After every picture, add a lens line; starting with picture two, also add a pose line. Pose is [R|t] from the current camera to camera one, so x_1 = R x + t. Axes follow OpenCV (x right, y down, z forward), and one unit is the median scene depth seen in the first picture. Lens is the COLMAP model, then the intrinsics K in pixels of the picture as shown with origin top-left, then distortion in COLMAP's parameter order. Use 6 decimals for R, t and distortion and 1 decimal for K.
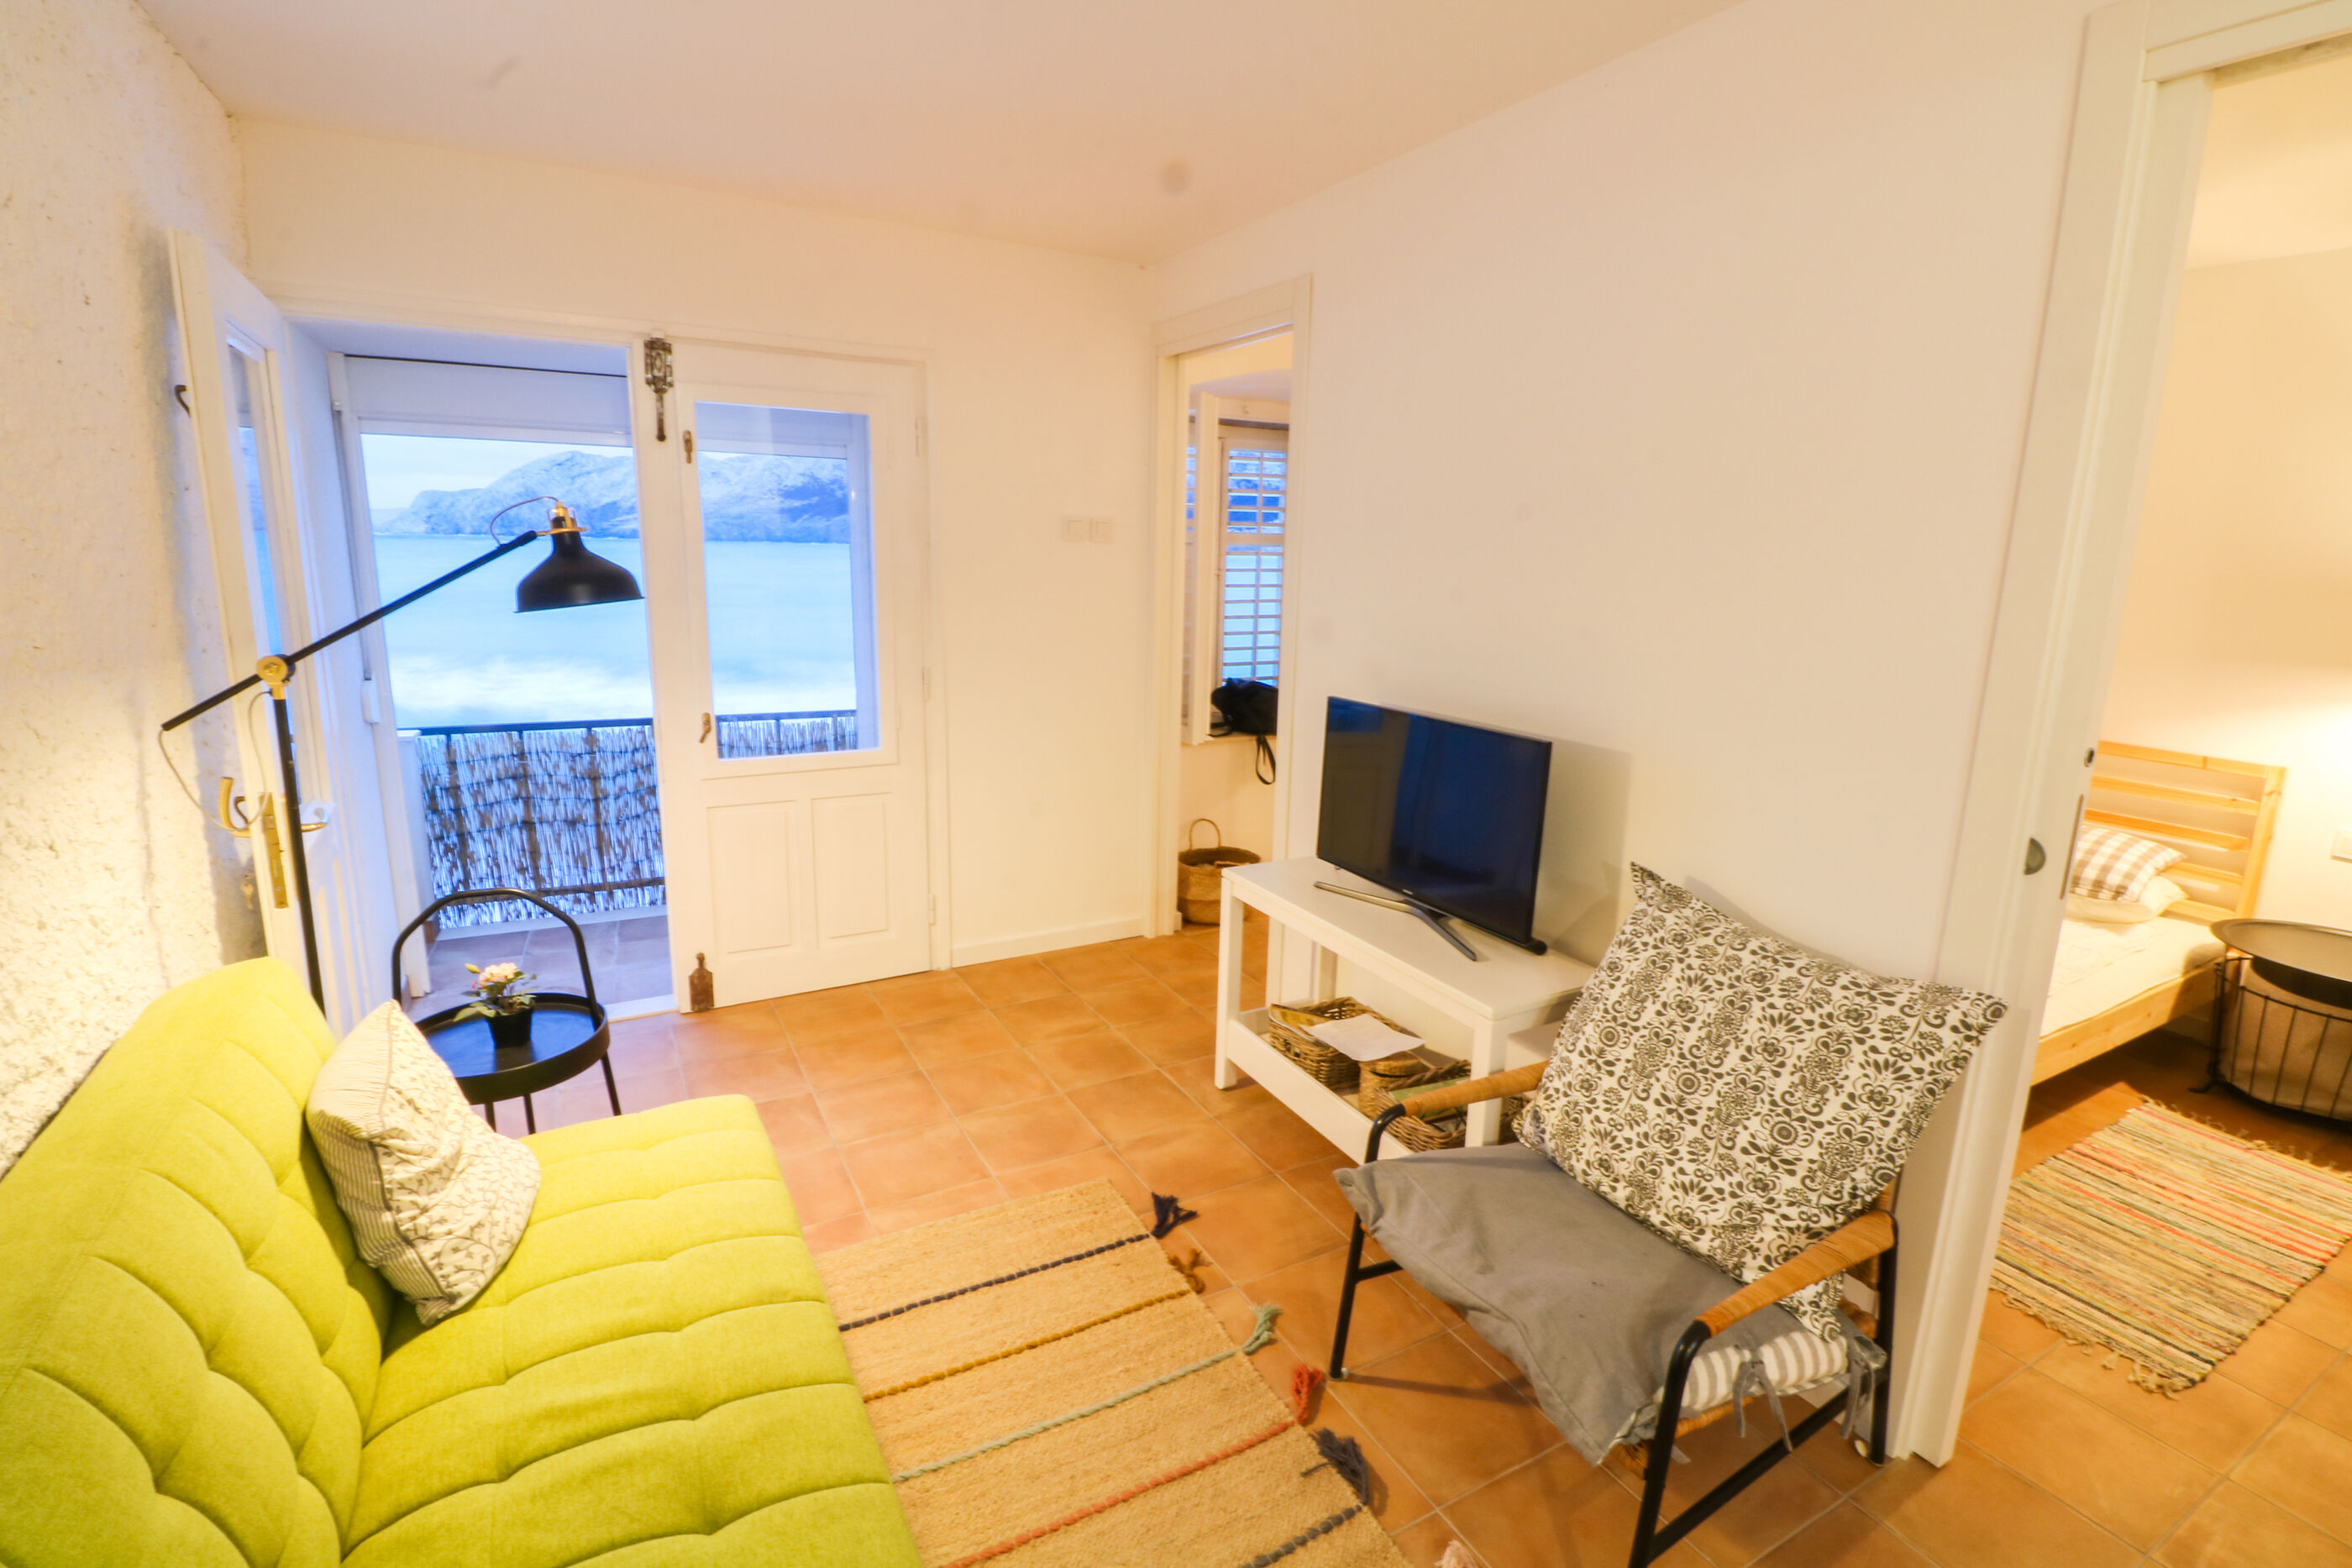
lens RADIAL K [[1084.6, 0, 1191.2], [0, 1084.6, 775.9], [0, 0, 1]] dist [0.000048, -0.013533]
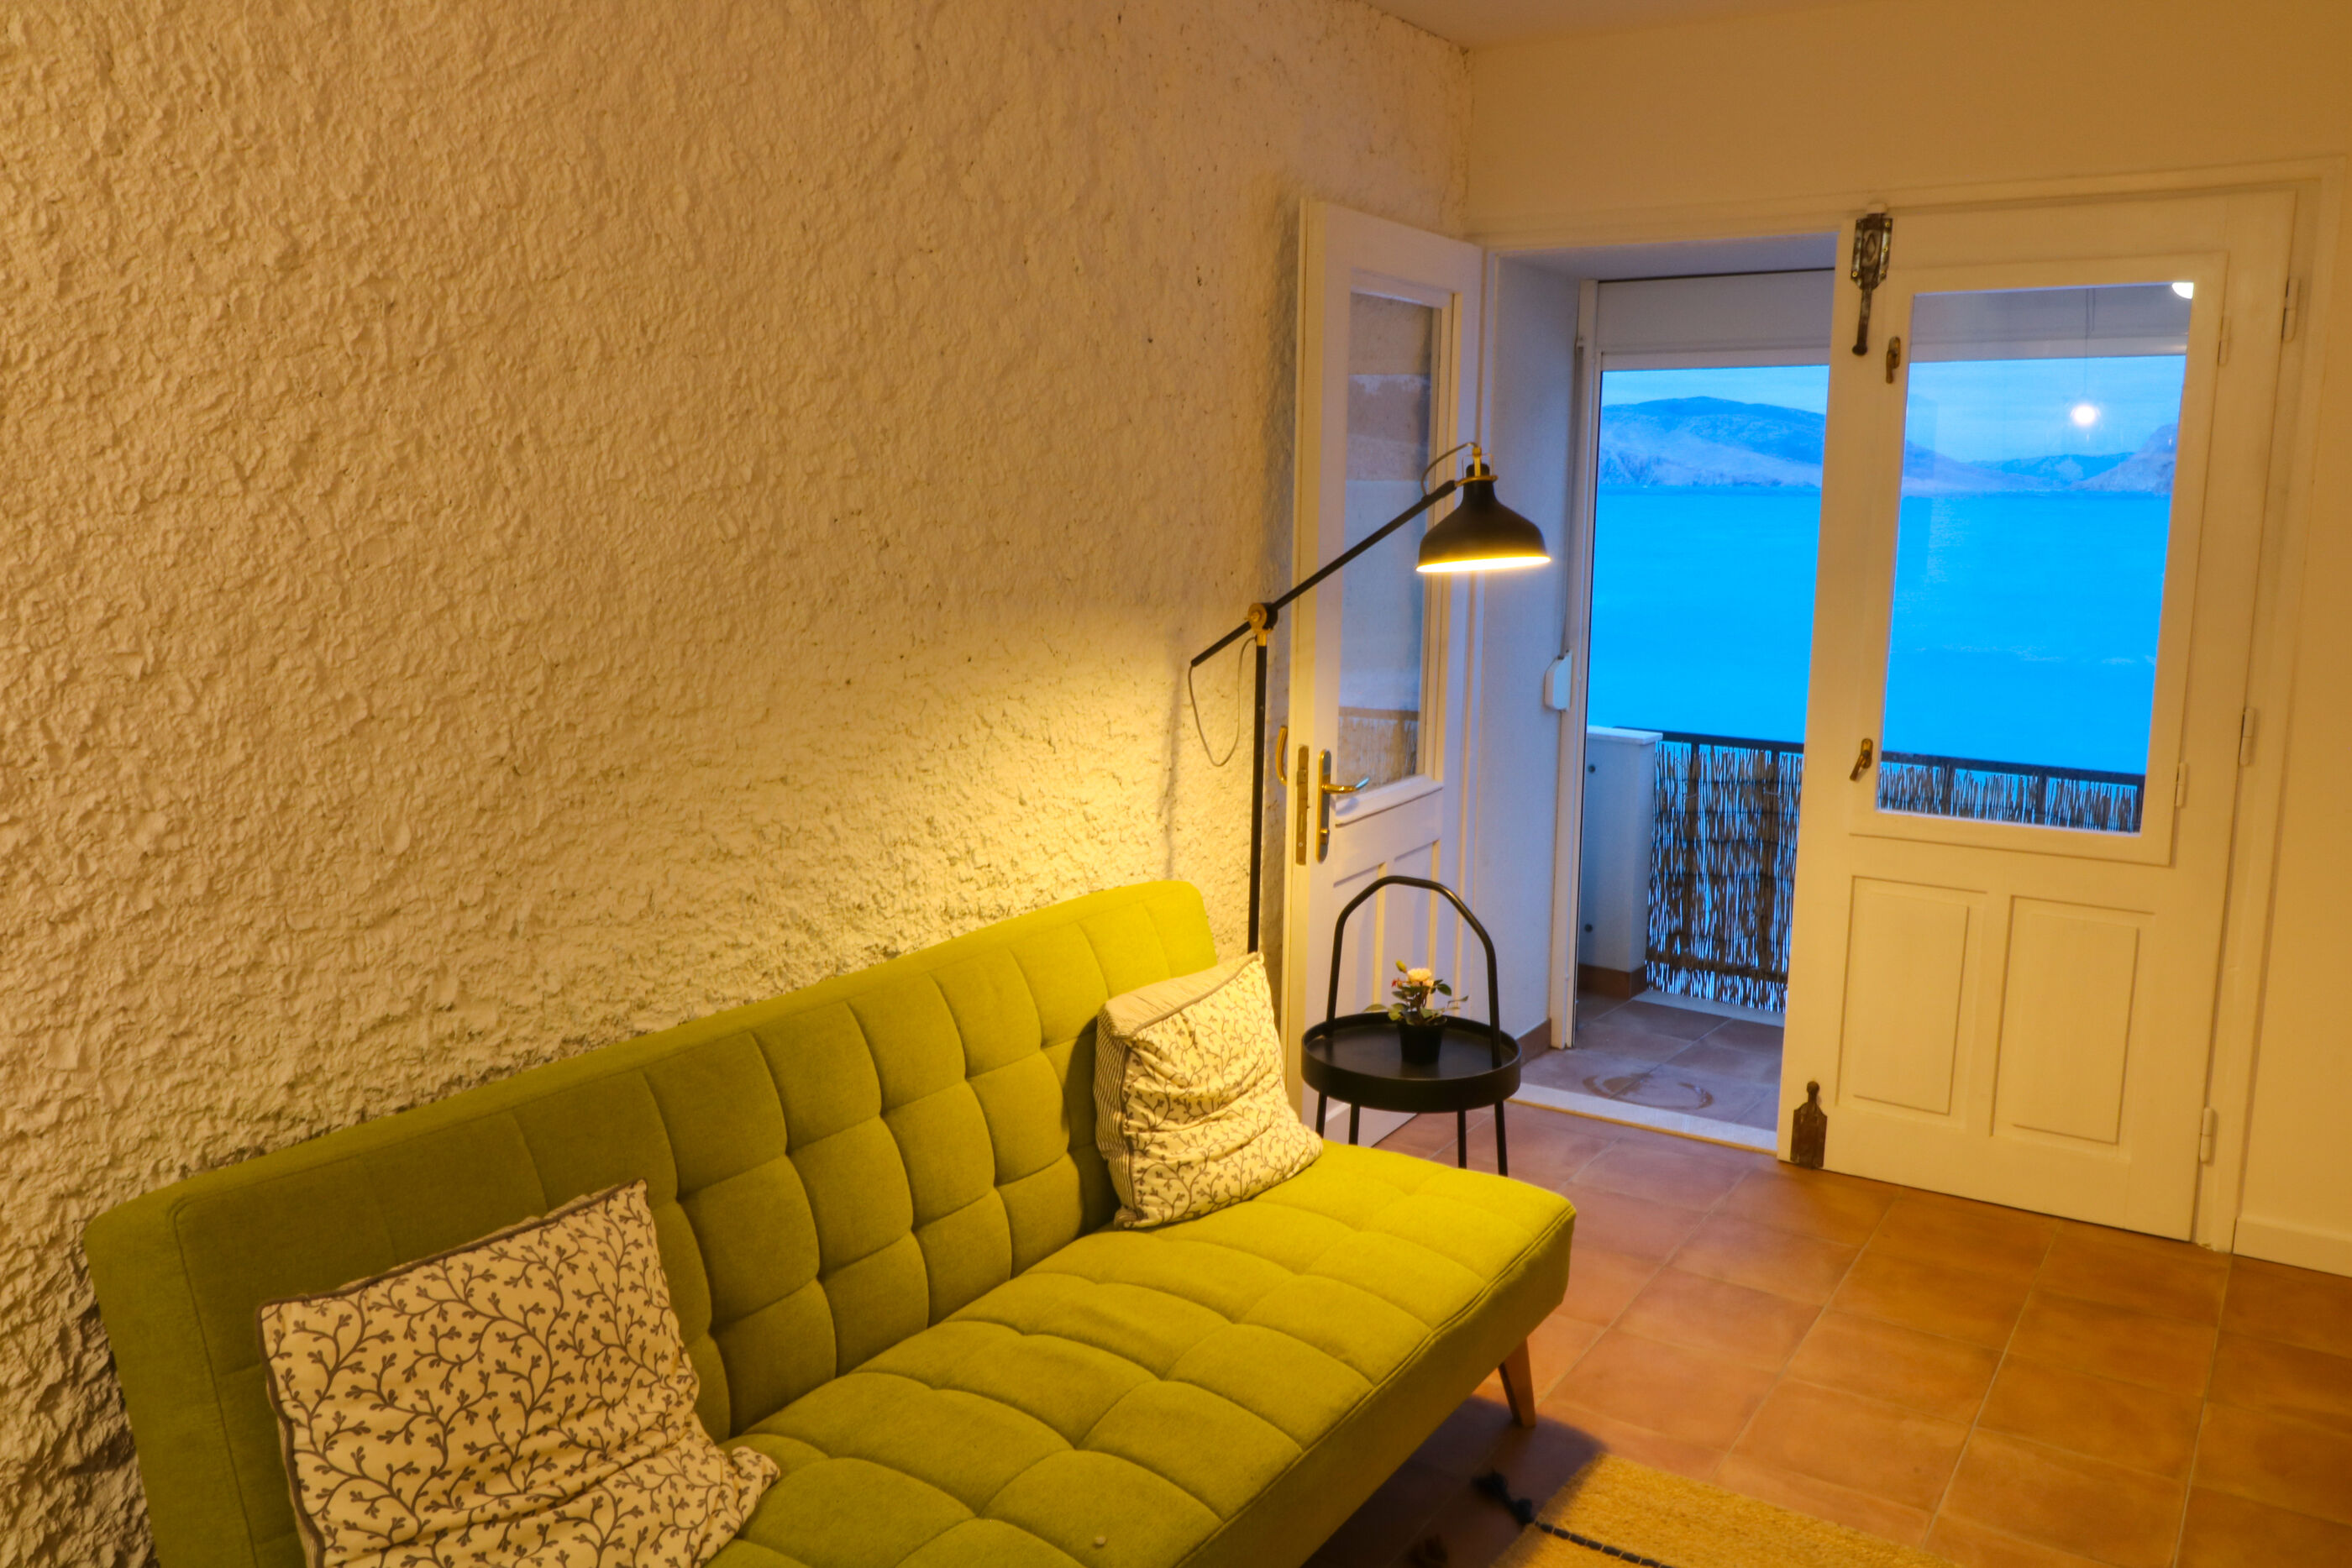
lens RADIAL K [[1841.5, 0, 1179.4], [0, 1841.5, 771.8], [0, 0, 1]] dist [0.017021, -0.008115]
pose [[0.467375, 0.119989, -0.875879, 0.639044], [-0.180529, 0.982823, 0.038308, -0.005433], [0.865430, 0.140217, 0.481009, 0.095658]]
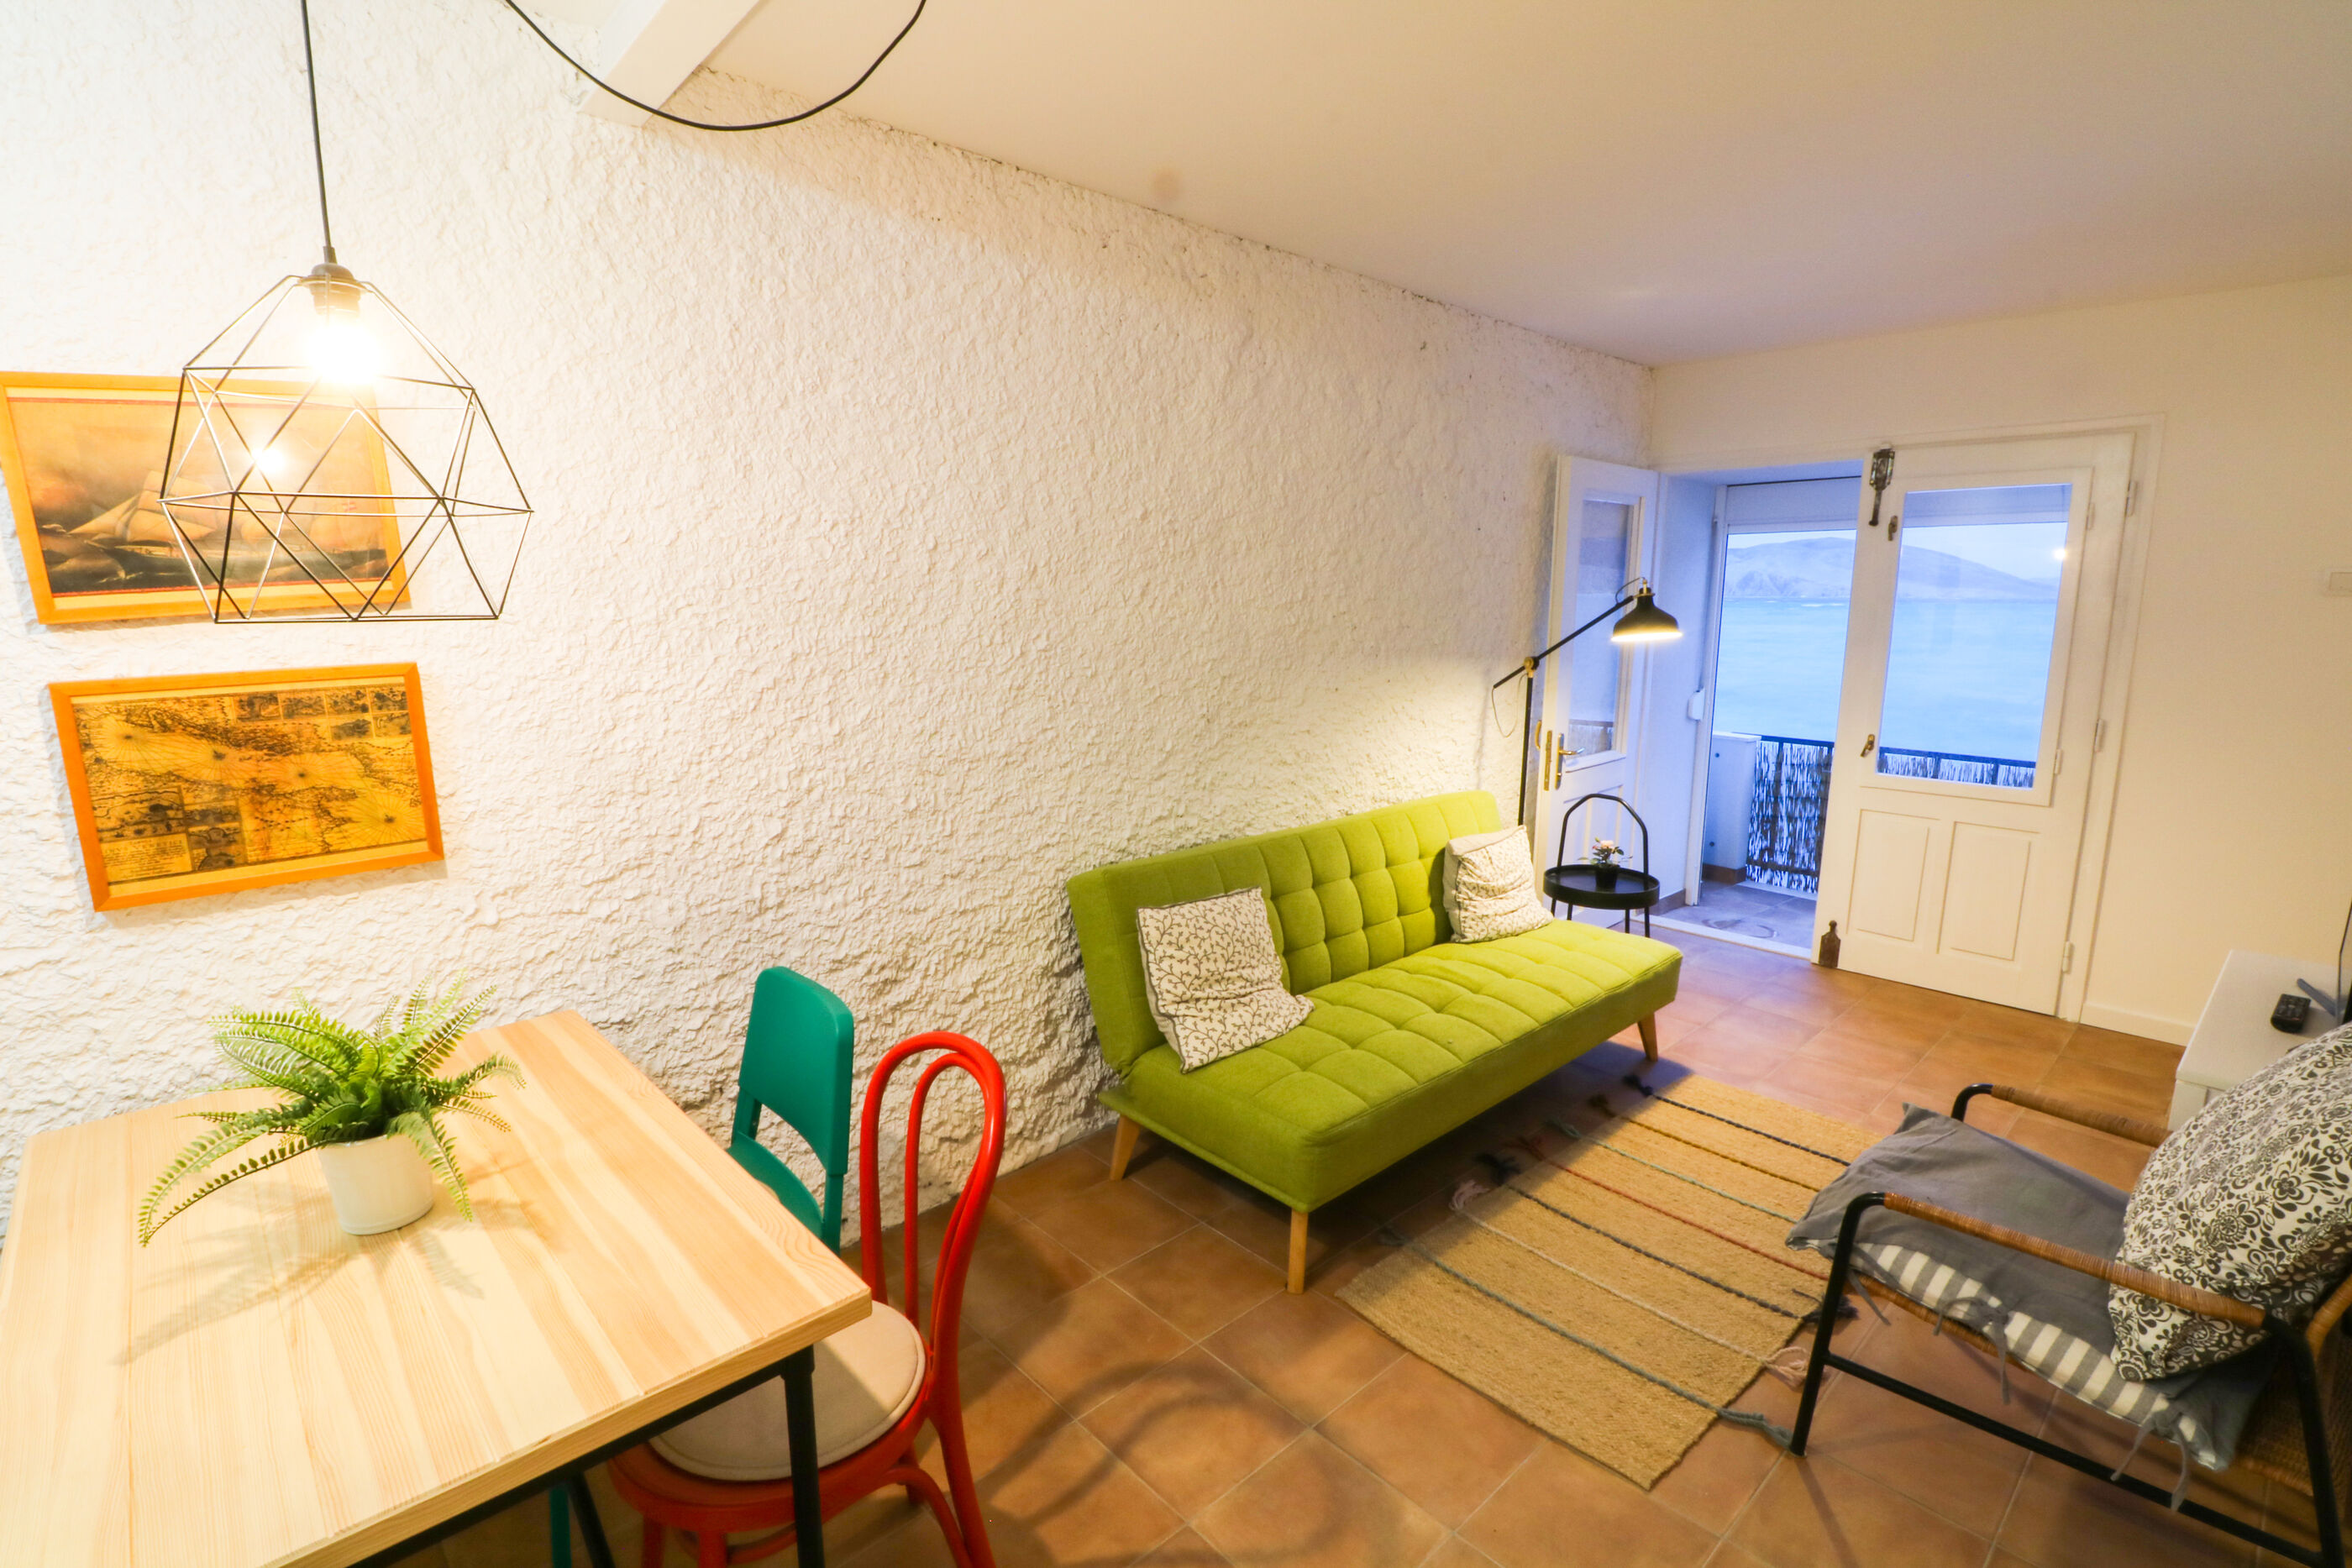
lens RADIAL K [[1085.5, 0, 1182.8], [0, 1085.5, 781.0], [0, 0, 1]] dist [0.000189, -0.012637]
pose [[0.226487, 0.142174, -0.963582, 1.011158], [-0.194878, 0.975901, 0.098186, 0.047138], [0.954320, 0.165543, 0.248735, -0.132194]]
